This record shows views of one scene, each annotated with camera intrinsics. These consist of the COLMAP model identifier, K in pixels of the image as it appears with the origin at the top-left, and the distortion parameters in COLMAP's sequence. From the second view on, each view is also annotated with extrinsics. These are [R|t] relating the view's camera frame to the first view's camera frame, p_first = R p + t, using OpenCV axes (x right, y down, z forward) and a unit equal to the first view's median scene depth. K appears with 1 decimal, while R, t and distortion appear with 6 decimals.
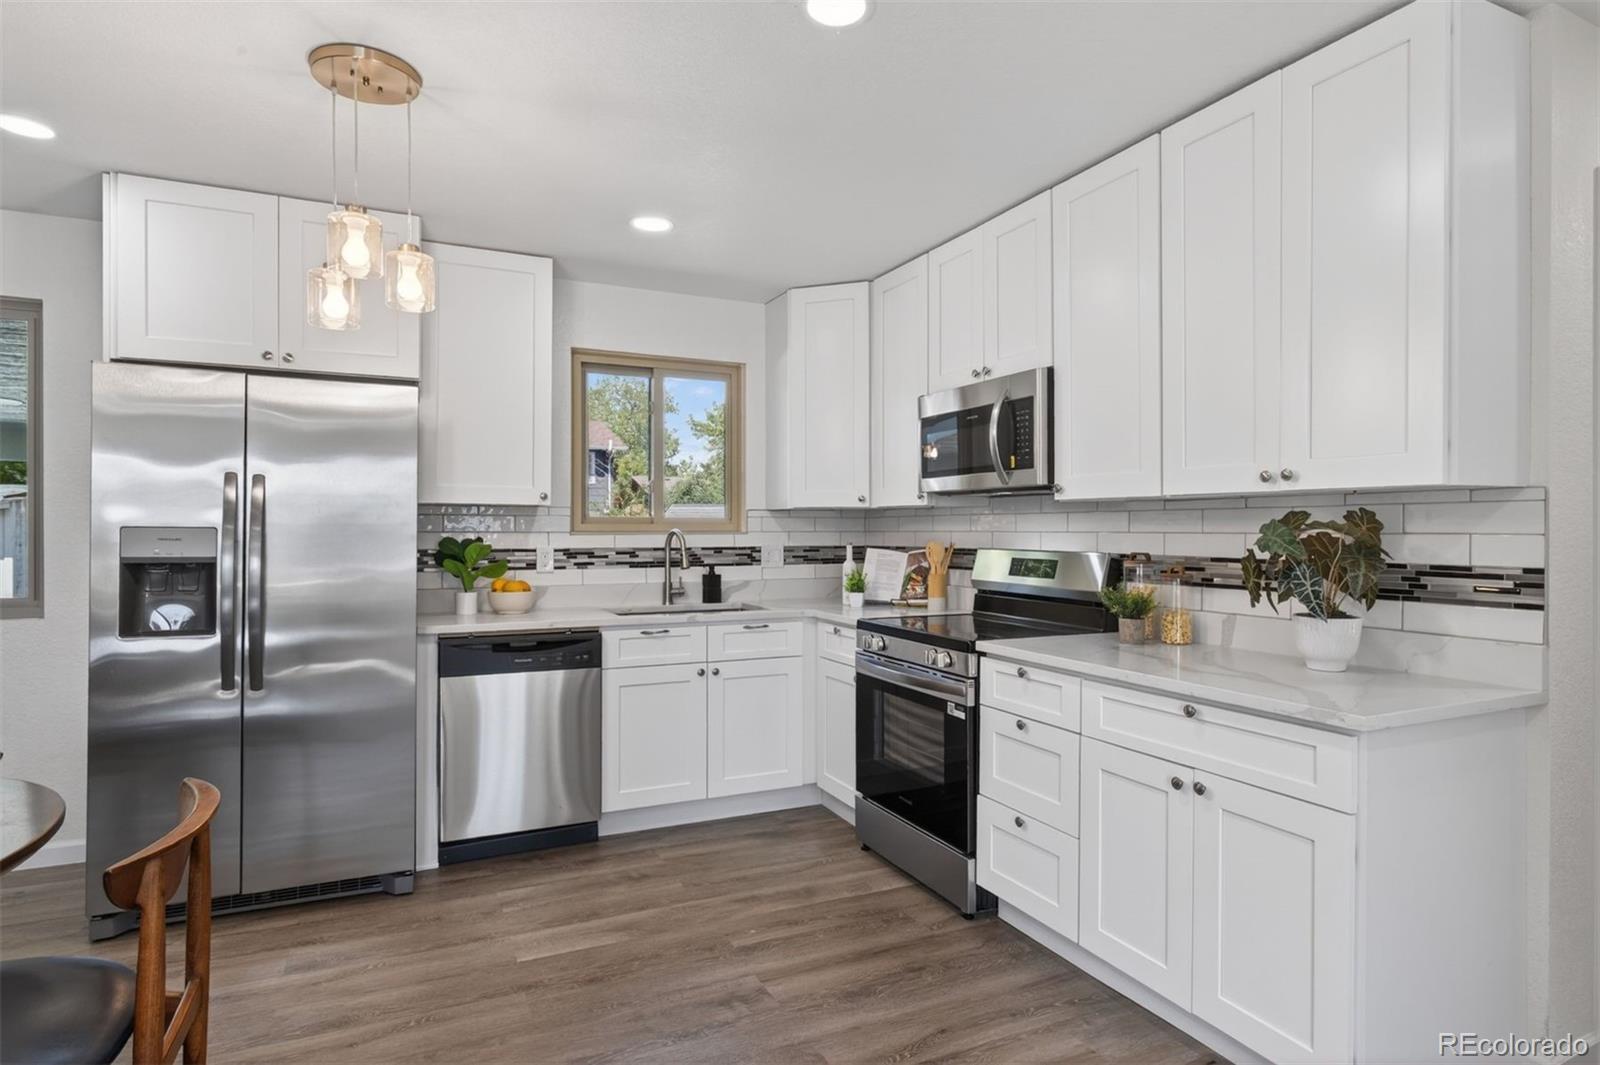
lens RADIAL K [[857.6, 0, 787.0], [0, 857.6, 533.3], [0, 0, 1]] dist [0.000442, 0.000032]
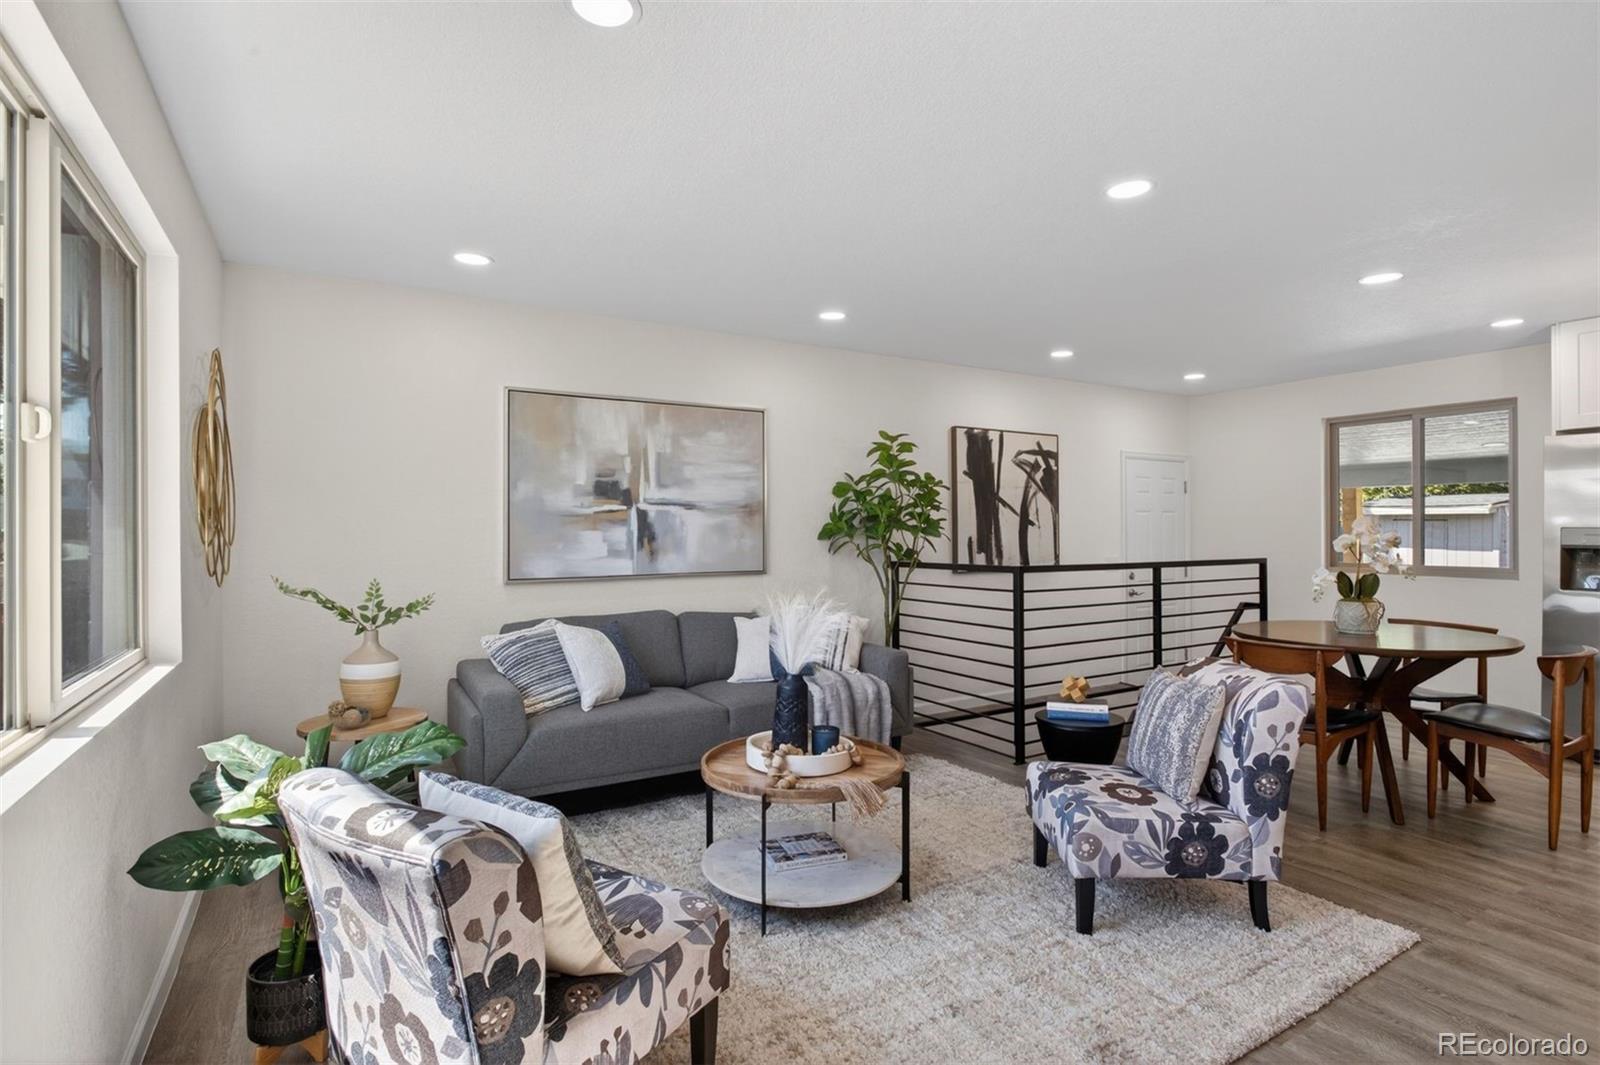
lens RADIAL K [[797.6, 0, 808.3], [0, 797.6, 526.7], [0, 0, 1]] dist [-0.003390, -0.000721]
pose [[0.122802, -0.006224, -0.992412, 0.582668], [-0.001326, 0.999978, -0.006436, 0.002924], [0.992430, 0.002106, 0.122791, -0.656181]]
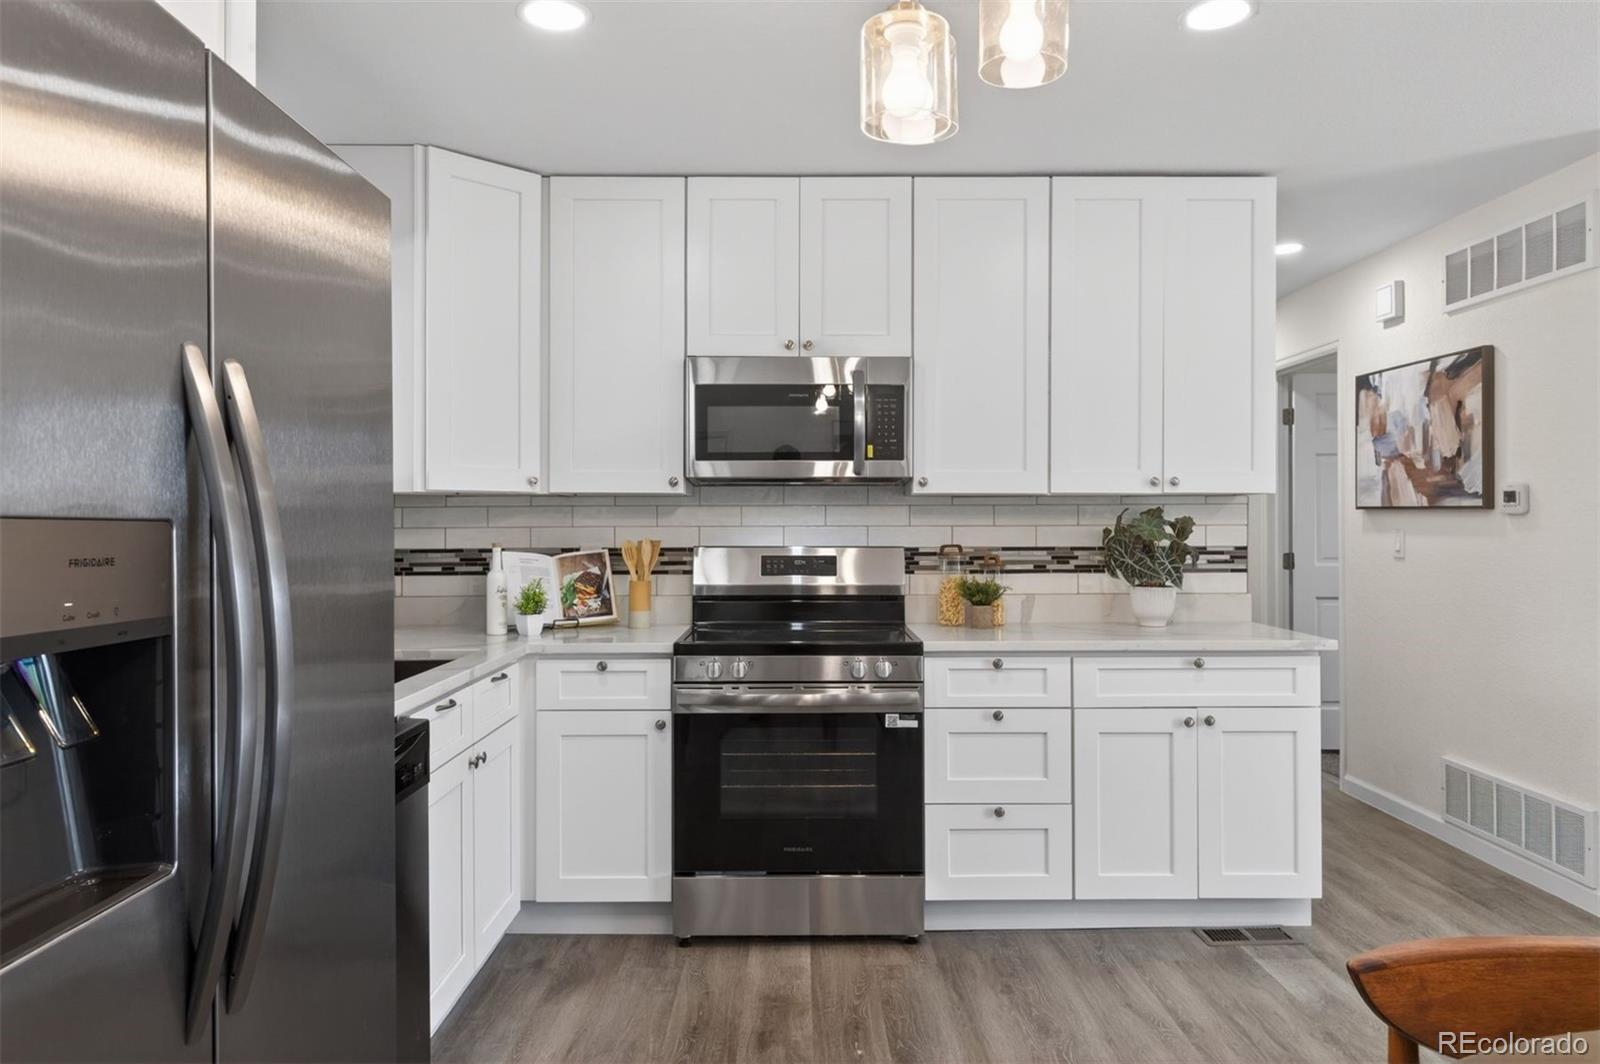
lens RADIAL K [[1087.5, 0, 793.0], [0, 1087.5, 521.9], [0, 0, 1]] dist [0.024717, 0.001076]
pose [[0.417596, -0.000600, 0.908633, -0.861766], [0.007228, 0.999970, -0.002662, -0.003513], [-0.908604, 0.007680, 0.417588, 0.585949]]
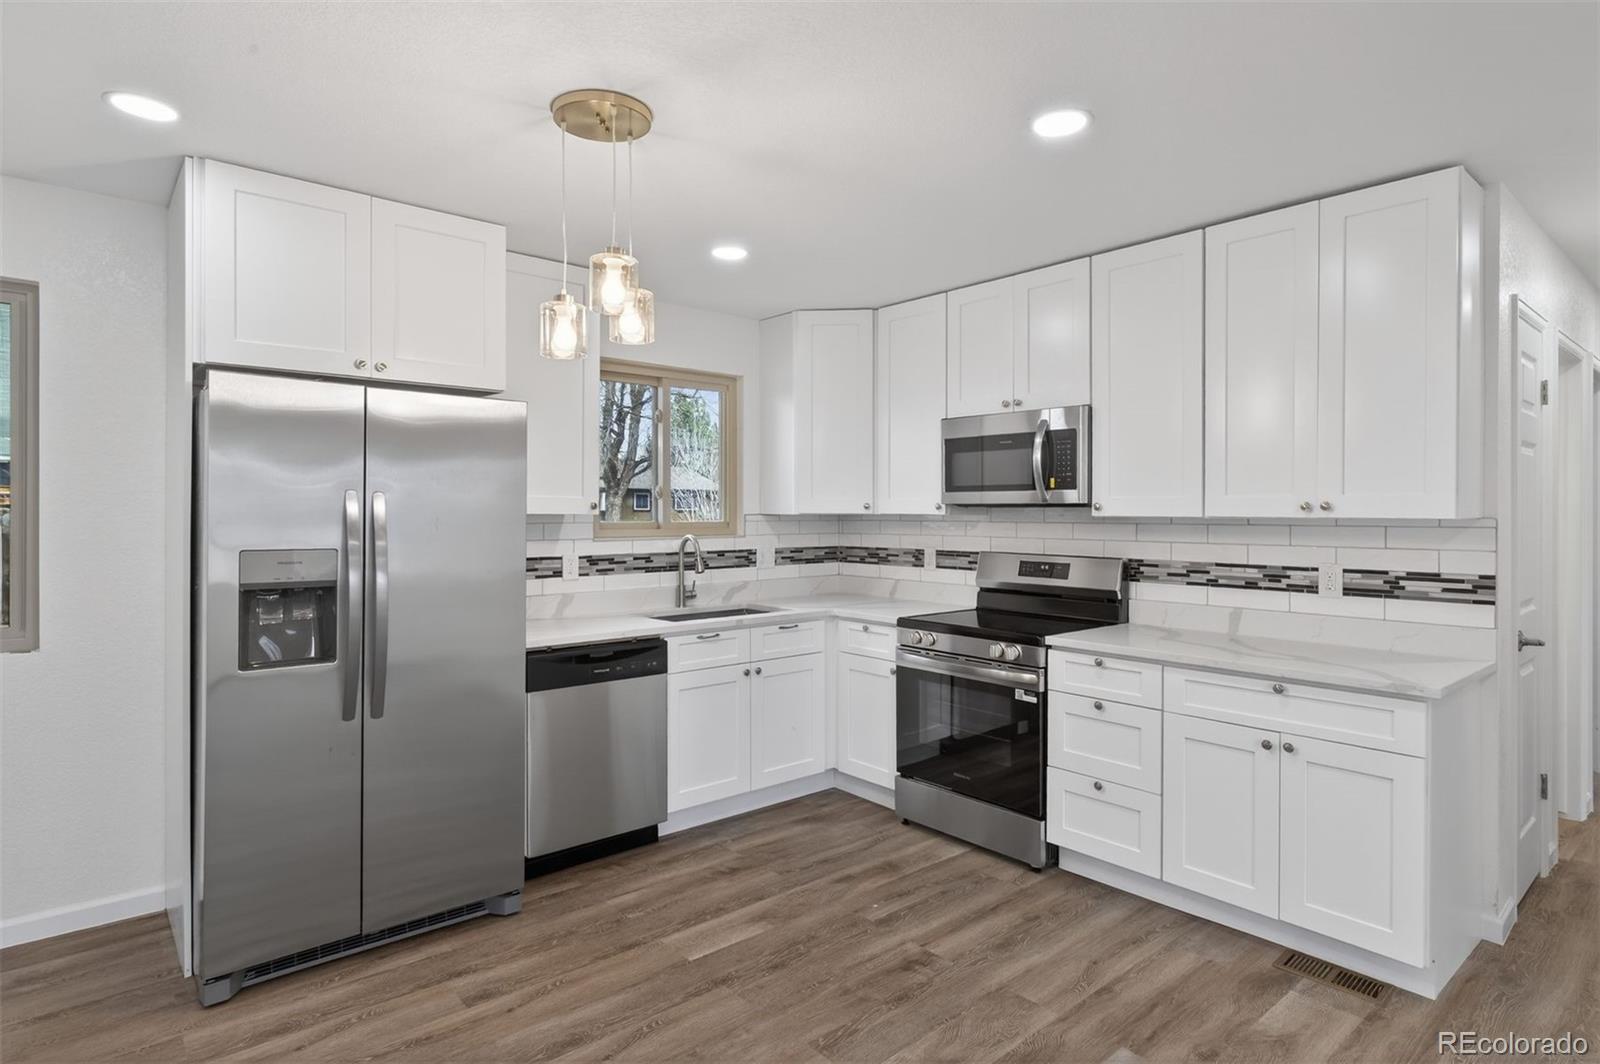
lens RADIAL K [[848.3, 0, 797.6], [0, 848.3, 514.1], [0, 0, 1]] dist [0.004068, 0.000168]
pose [[0.962903, -0.001146, 0.269844, -0.395372], [0.001558, 0.999998, -0.001312, -0.039282], [-0.269842, 0.001684, 0.962903, -0.032887]]
